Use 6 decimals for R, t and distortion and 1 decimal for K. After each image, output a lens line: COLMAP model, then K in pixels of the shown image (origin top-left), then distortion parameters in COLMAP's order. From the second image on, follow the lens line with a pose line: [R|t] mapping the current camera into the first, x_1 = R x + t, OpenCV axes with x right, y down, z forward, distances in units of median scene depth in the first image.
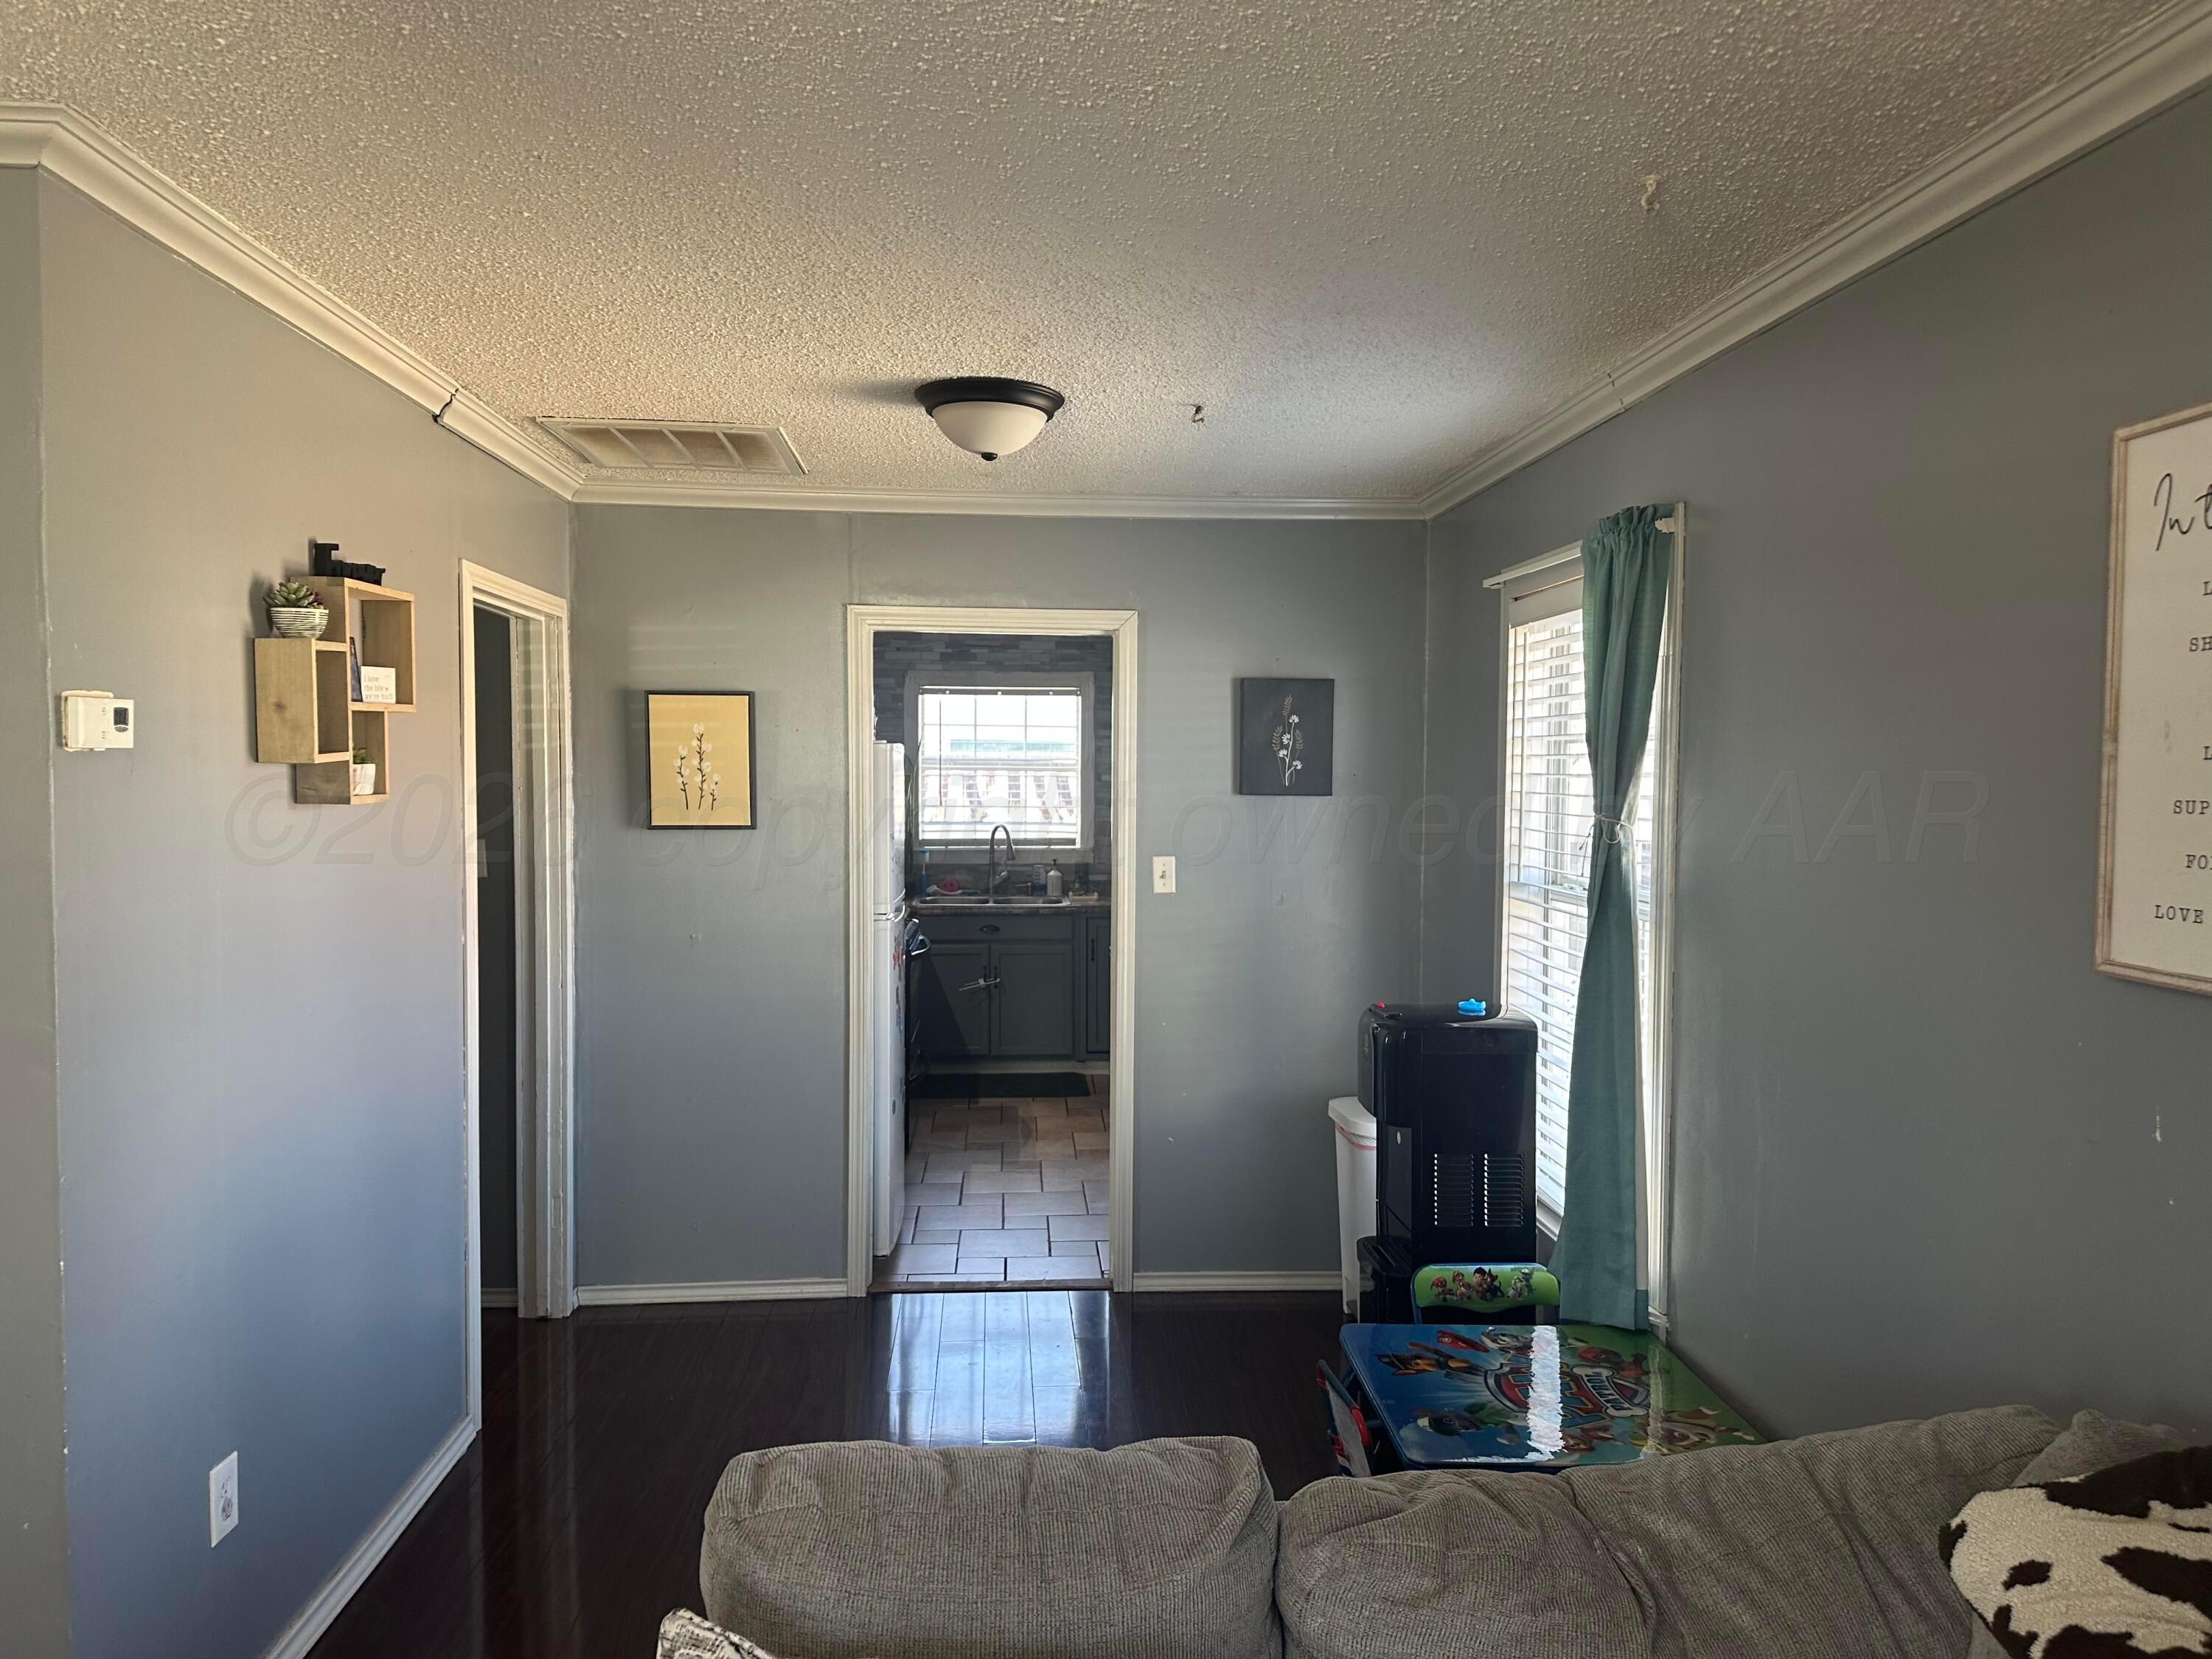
lens RADIAL K [[1550.0, 0, 1106.0], [0, 1550.0, 829.5], [0, 0, 1]] dist [0.054637, -0.002241]
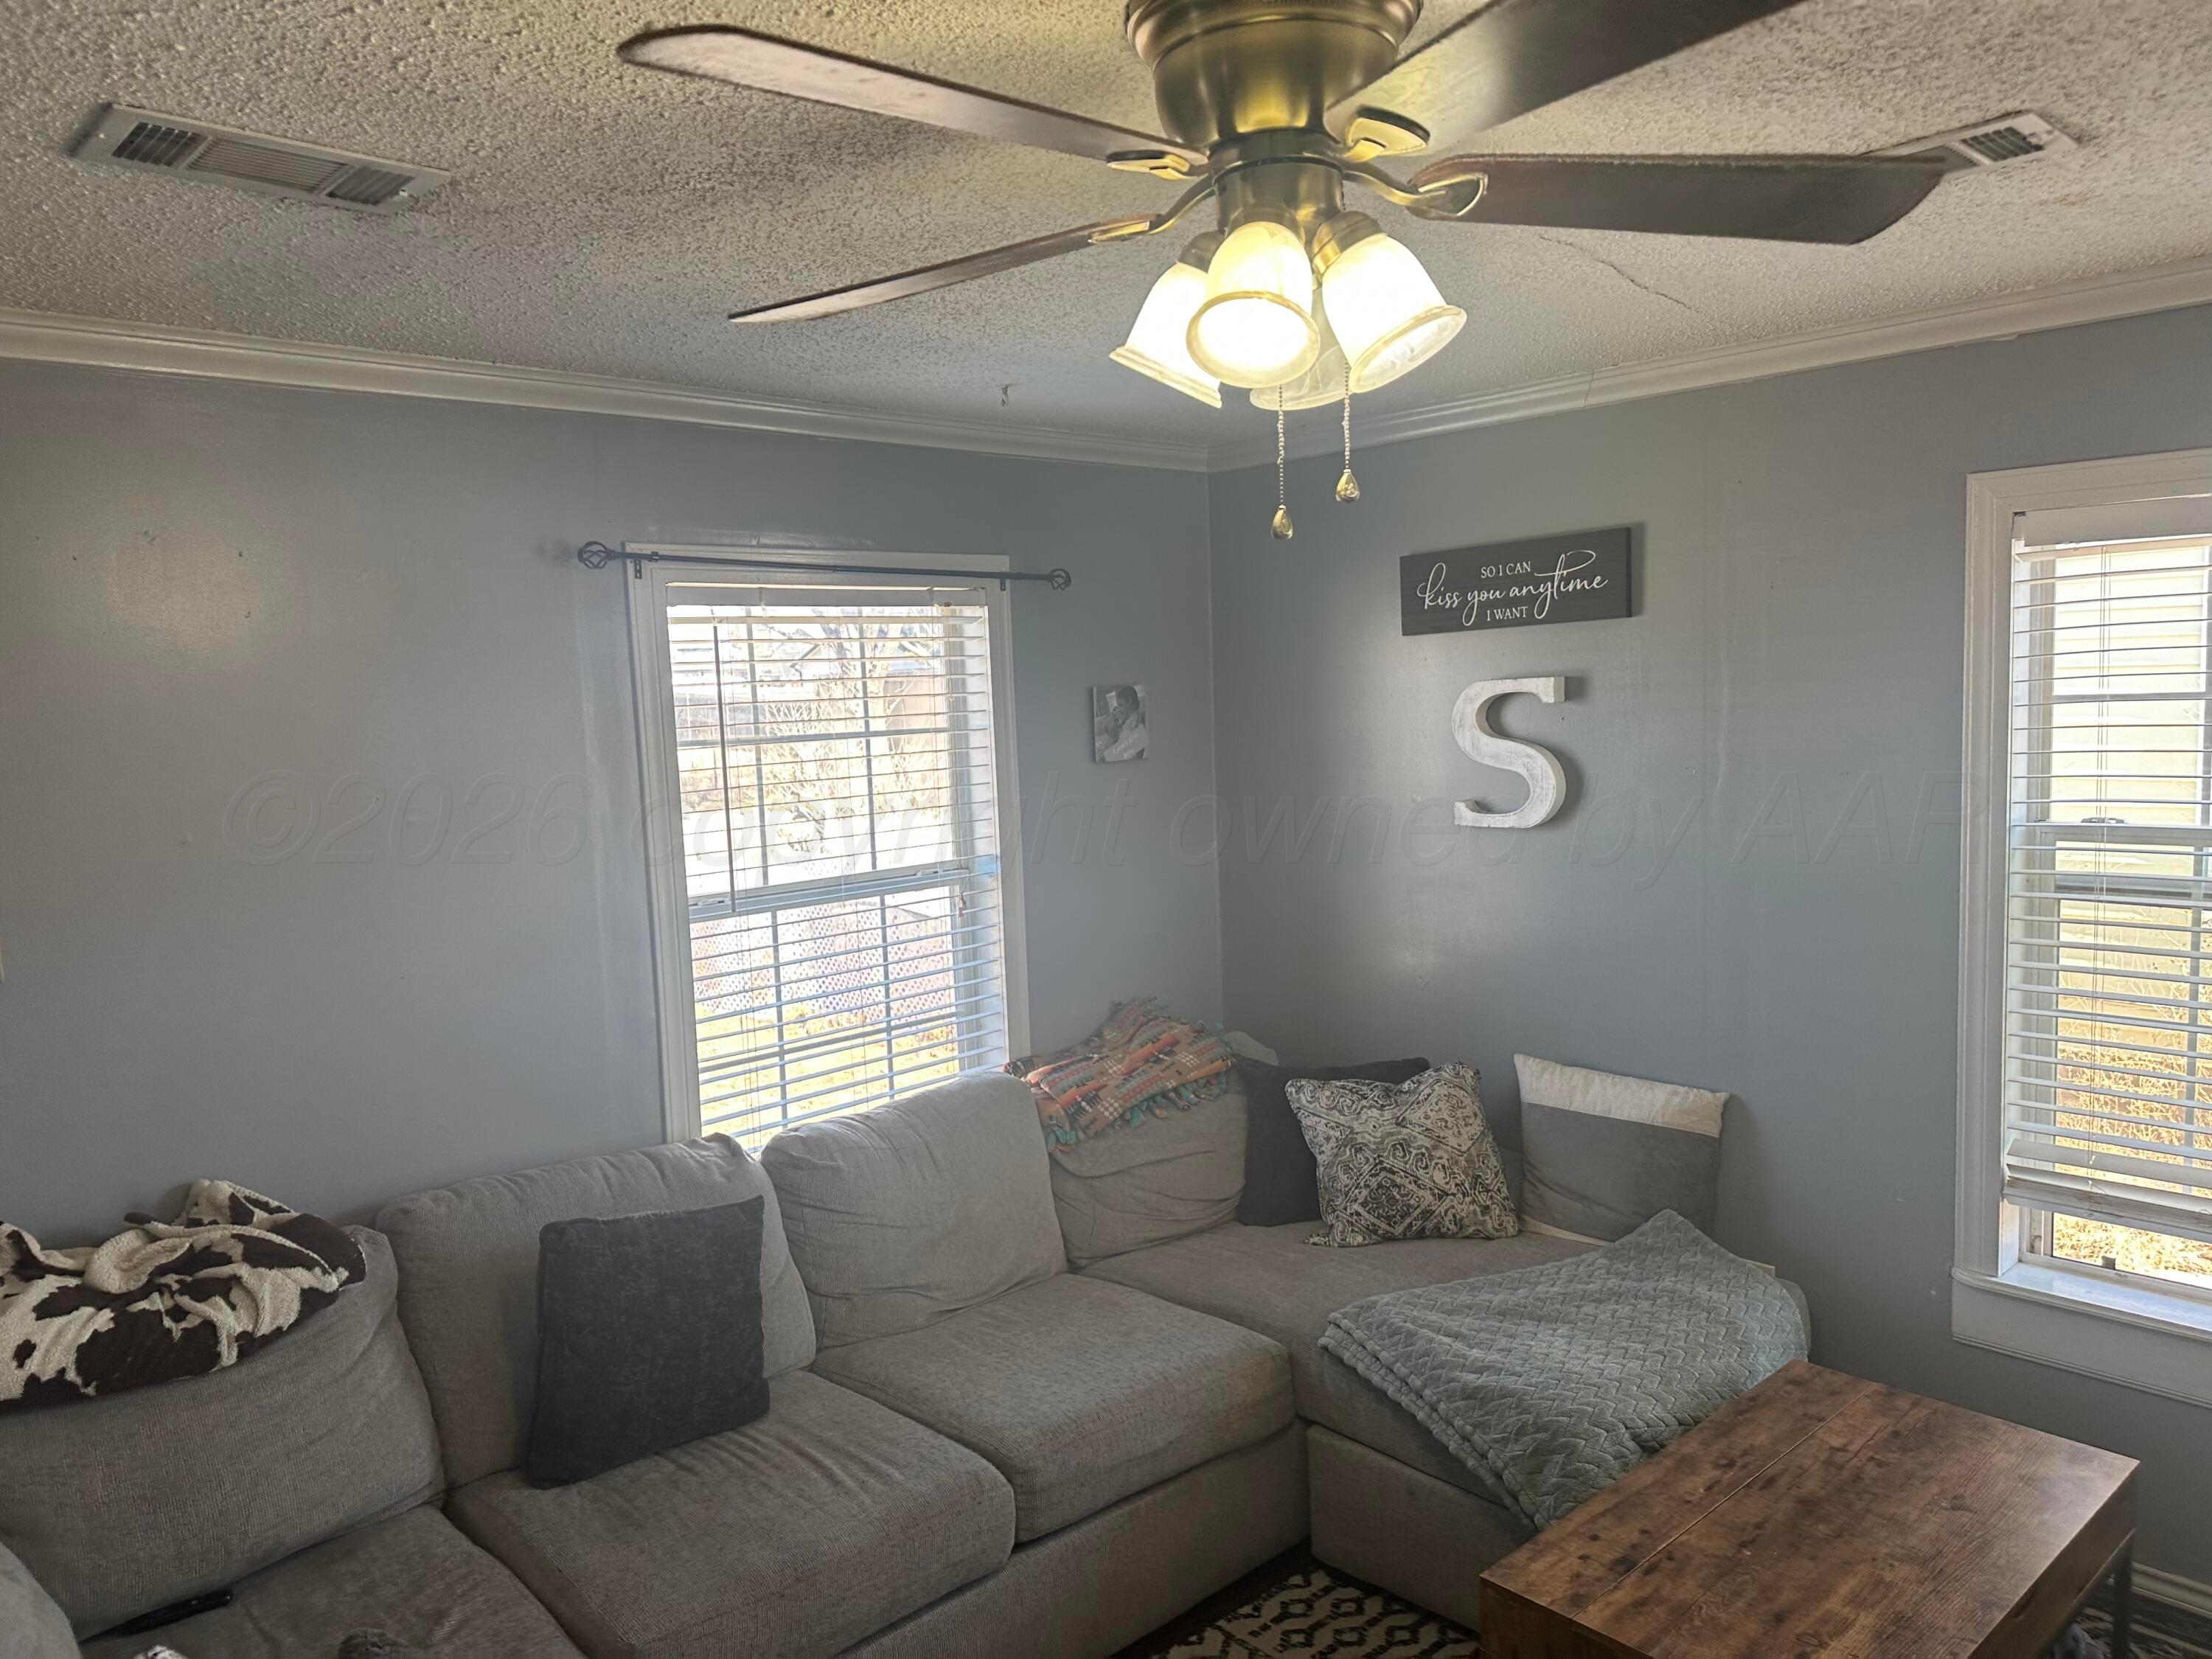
lens RADIAL K [[1707.2, 0, 1104.9], [0, 1707.2, 822.8], [0, 0, 1]] dist [0.454391, -0.002686]
pose [[-0.603969, -0.045008, 0.795736, -0.831019], [0.069503, 0.991626, 0.108841, -0.099174], [-0.793972, 0.121042, -0.595783, 0.651409]]
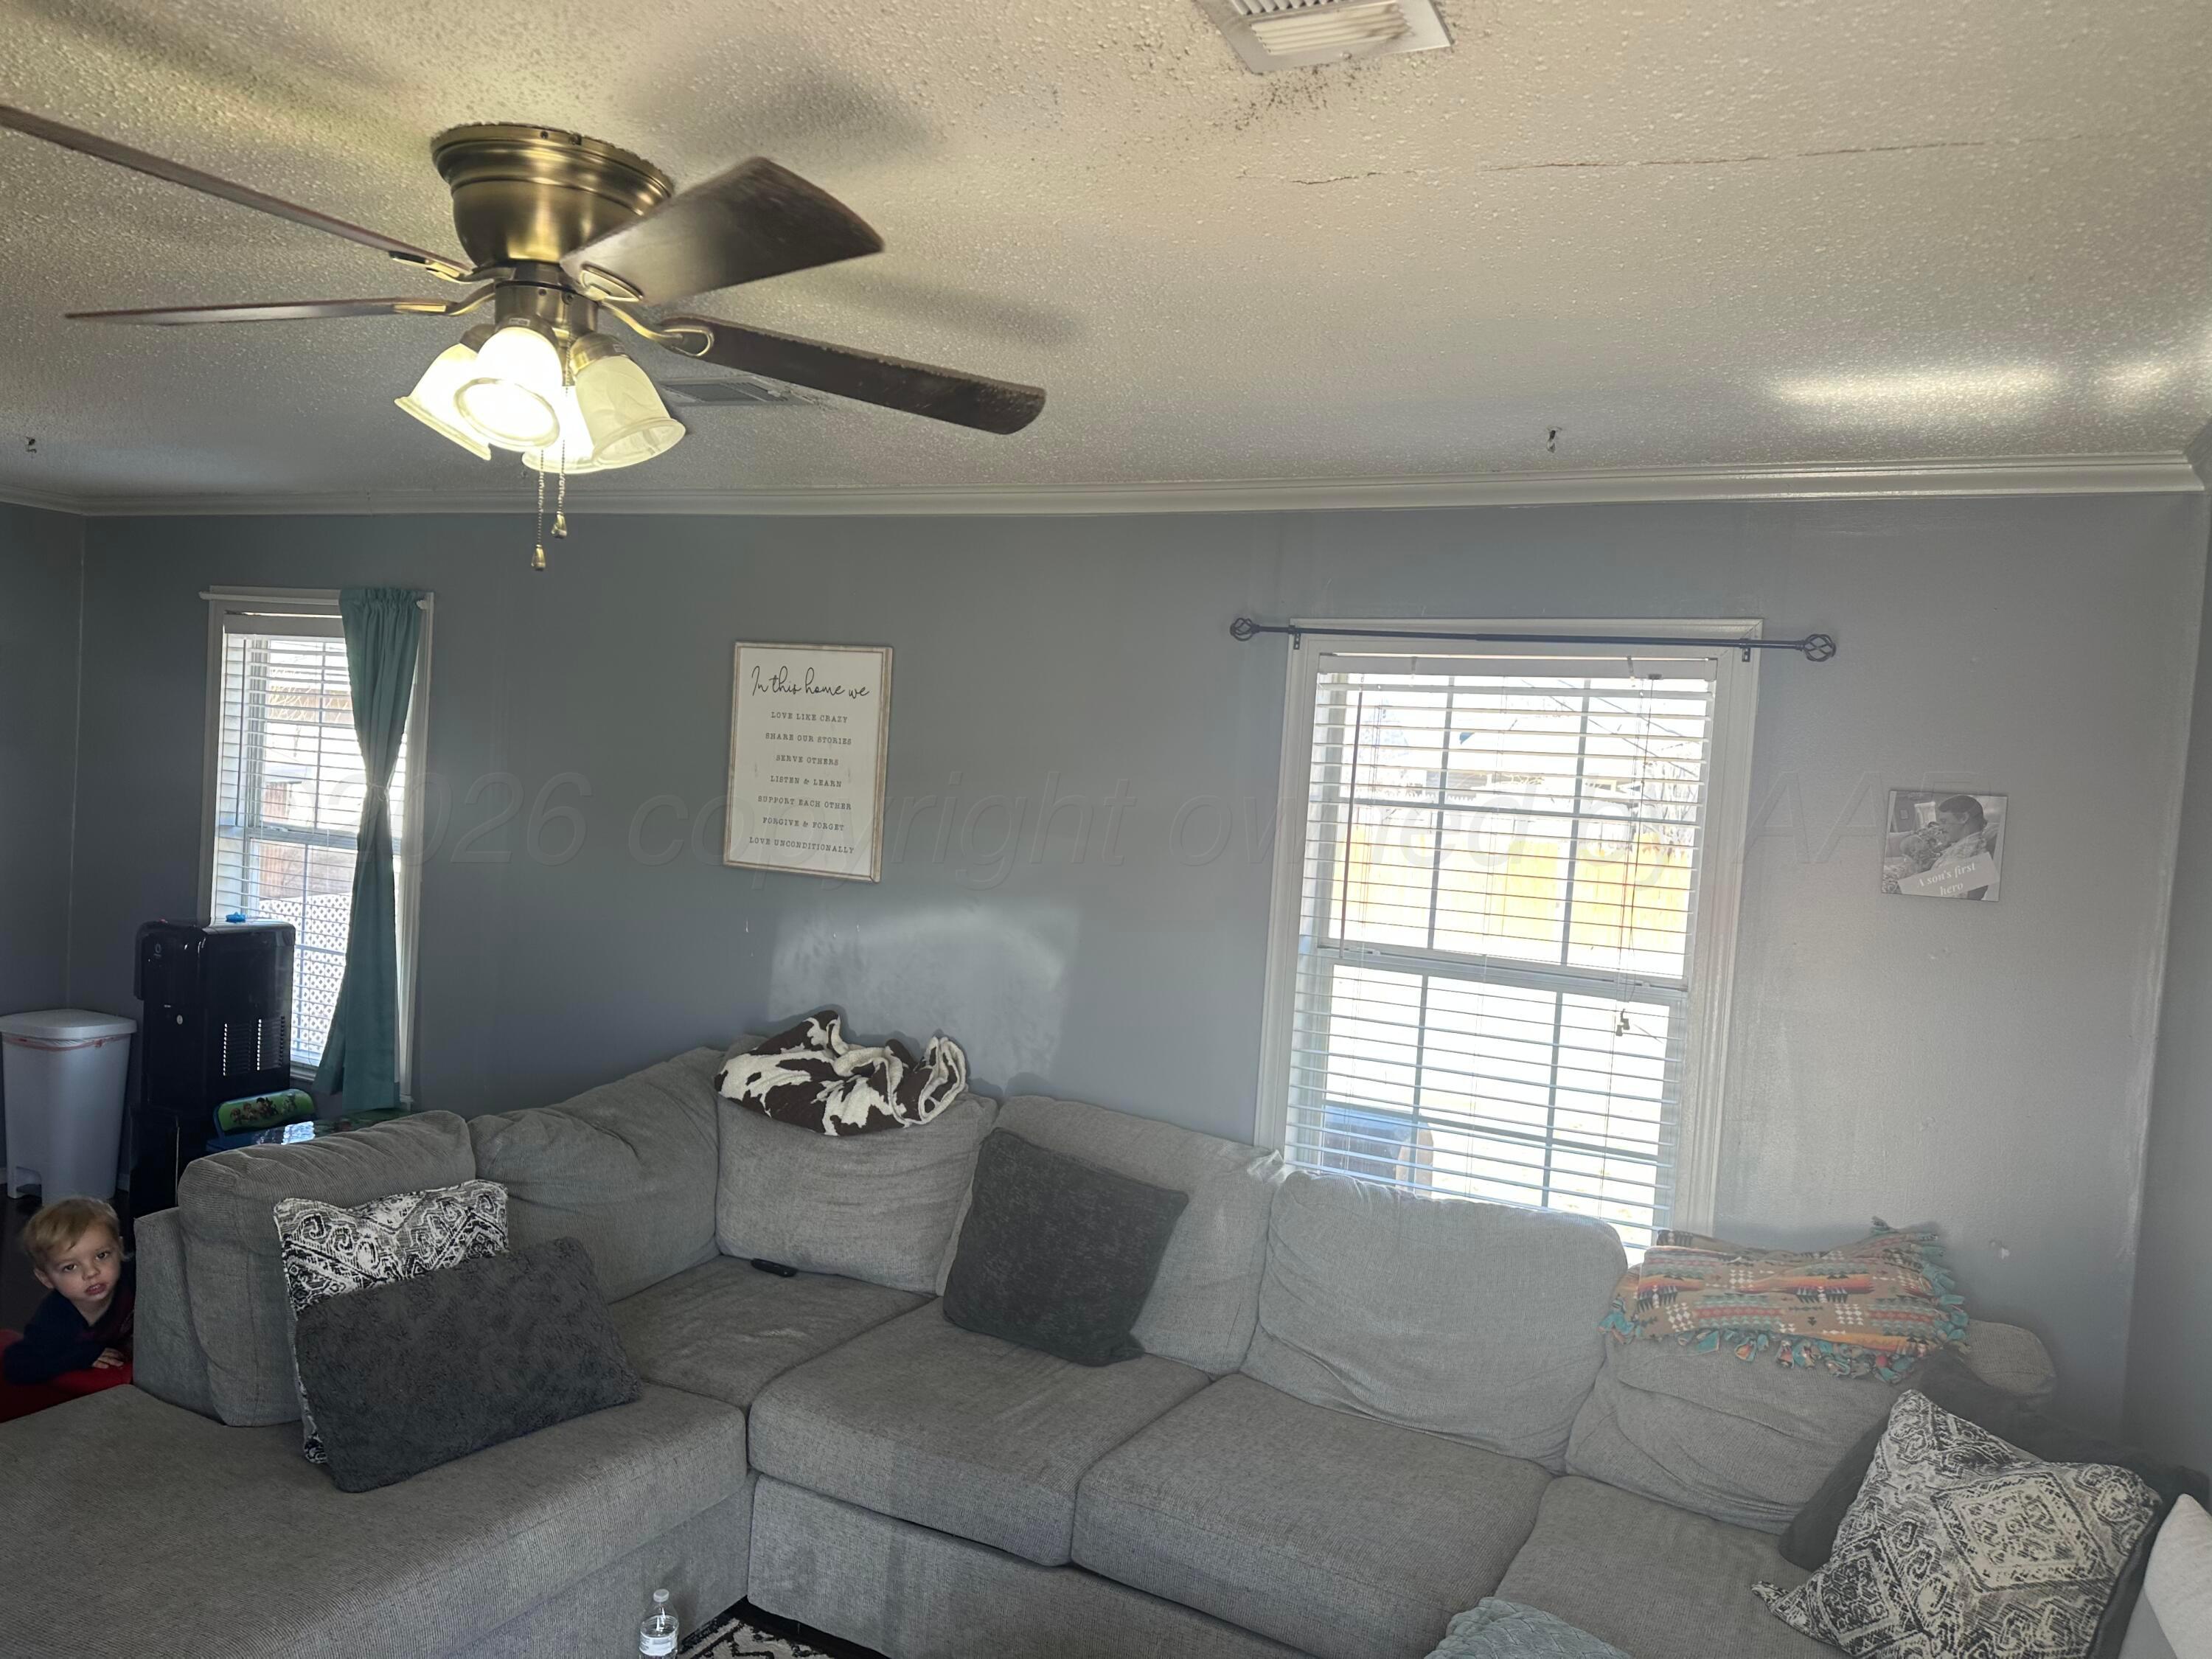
lens RADIAL K [[1707.2, 0, 1104.9], [0, 1707.2, 822.8], [0, 0, 1]] dist [0.454391, -0.002686]
pose [[0.483557, -0.008361, 0.875273, -0.937715], [-0.032122, 0.999111, 0.027290, -0.043508], [-0.874723, -0.041311, 0.482859, -0.519699]]
